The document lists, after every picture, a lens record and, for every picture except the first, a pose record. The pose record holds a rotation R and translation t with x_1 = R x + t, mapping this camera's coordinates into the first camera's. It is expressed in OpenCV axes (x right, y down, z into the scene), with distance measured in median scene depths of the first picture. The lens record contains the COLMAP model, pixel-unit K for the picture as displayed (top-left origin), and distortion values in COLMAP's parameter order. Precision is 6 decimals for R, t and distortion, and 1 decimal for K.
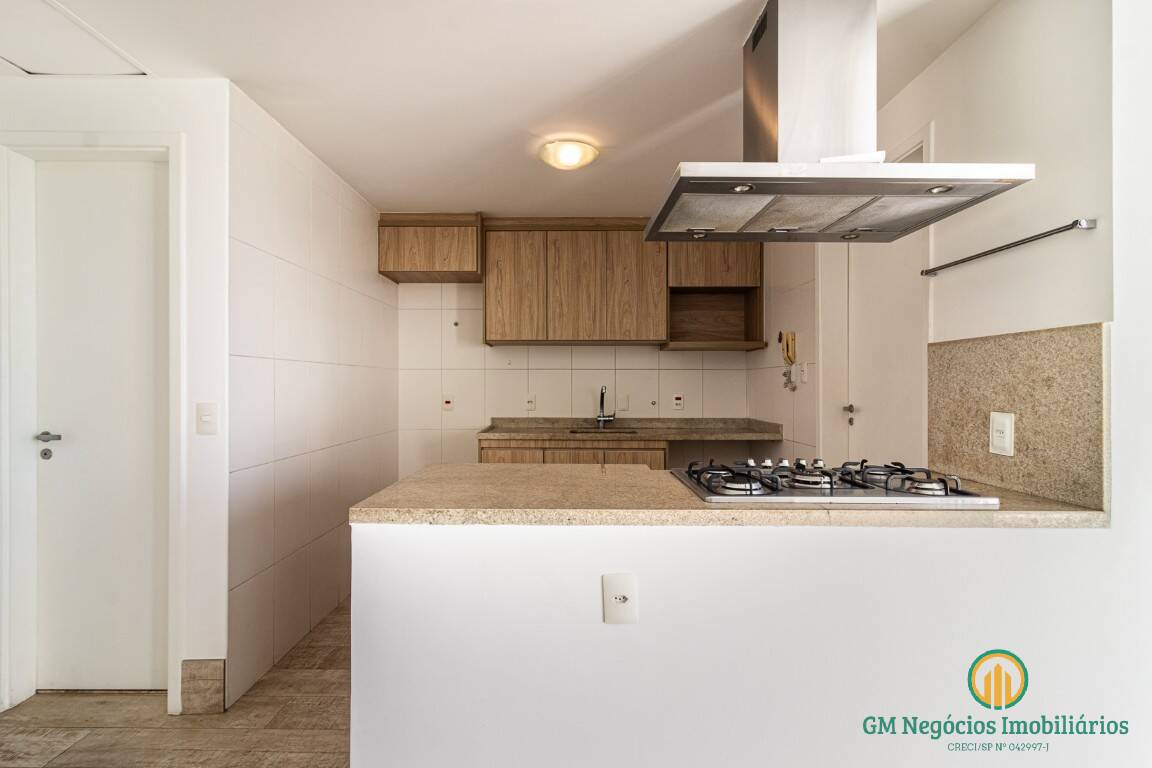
lens RADIAL K [[538.9, 0, 564.1], [0, 538.9, 384.2], [0, 0, 1]] dist [0.003909, 0.000539]
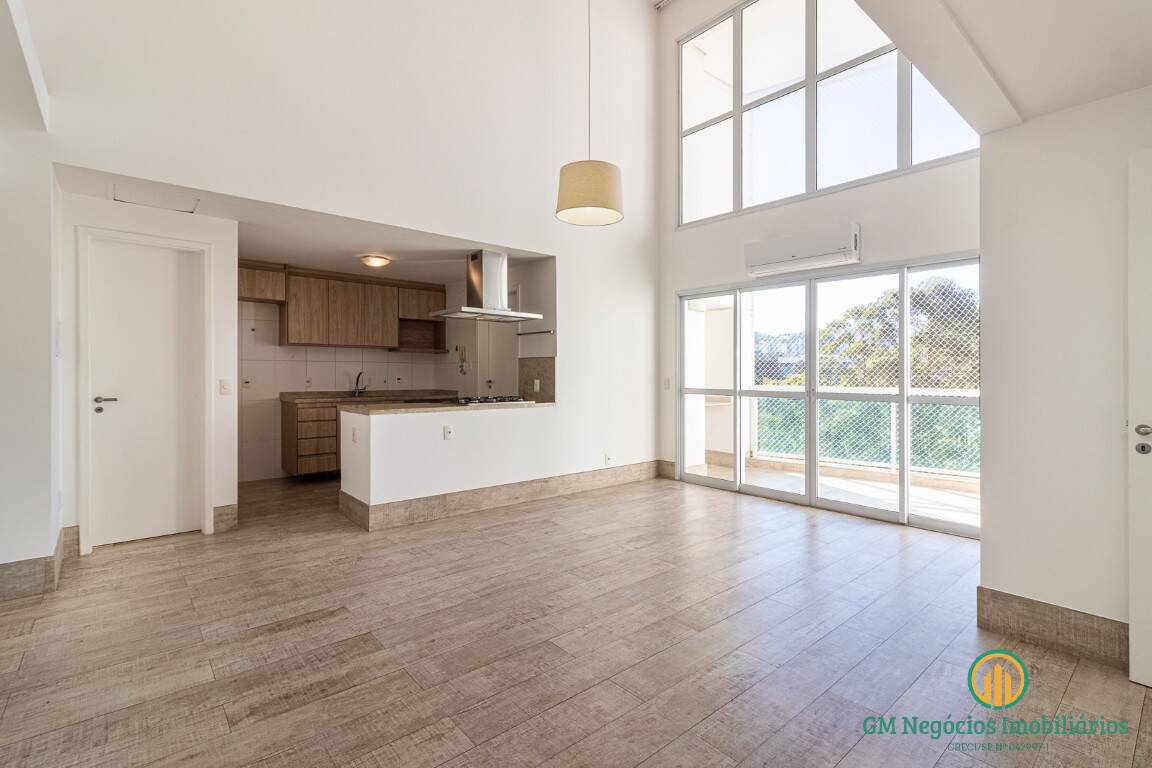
lens RADIAL K [[531.9, 0, 574.5], [0, 531.9, 378.1], [0, 0, 1]] dist [0.005776, 0.000181]
pose [[0.750406, -0.004041, 0.660965, -0.555063], [-0.005115, 0.999916, 0.011920, -0.000287], [-0.660958, -0.012326, 0.750322, -0.754229]]
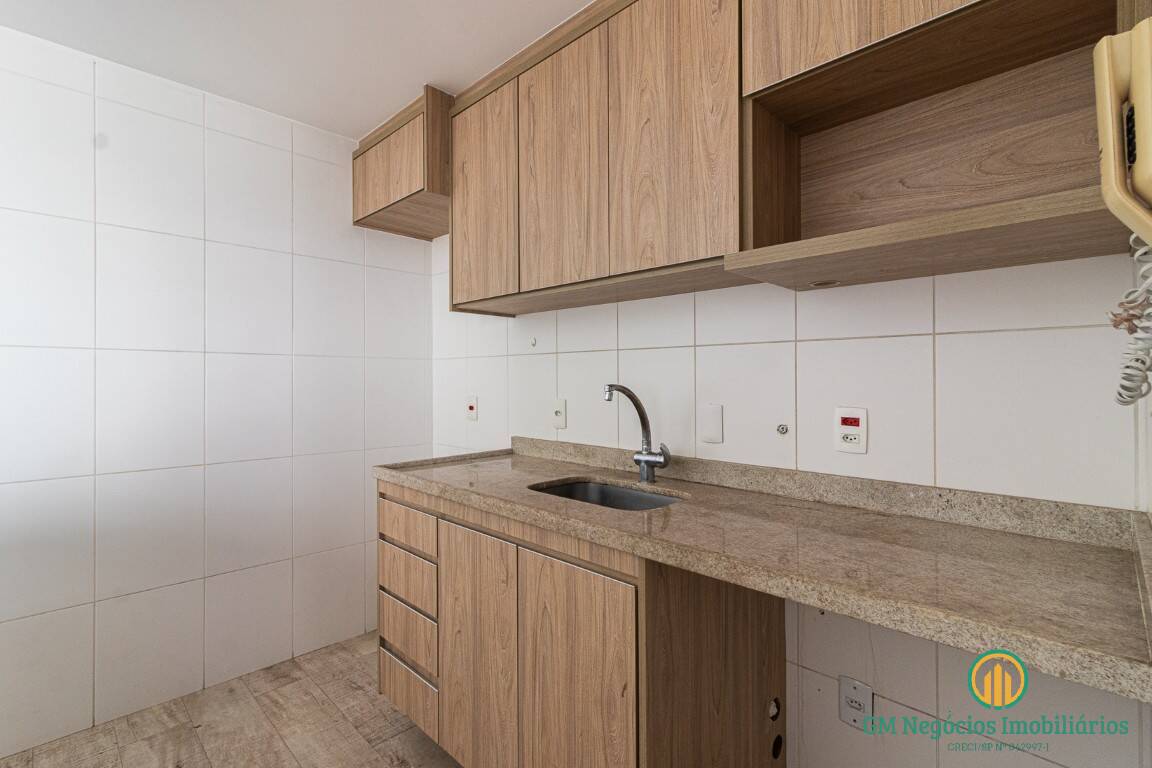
lens RADIAL K [[531.9, 0, 574.5], [0, 531.9, 378.1], [0, 0, 1]] dist [0.005776, 0.000181]
pose [[0.720845, -0.002306, -0.693092, 0.350737], [-0.000157, 0.999994, -0.003490, -0.000387], [0.693096, 0.002624, 0.720840, 0.679805]]
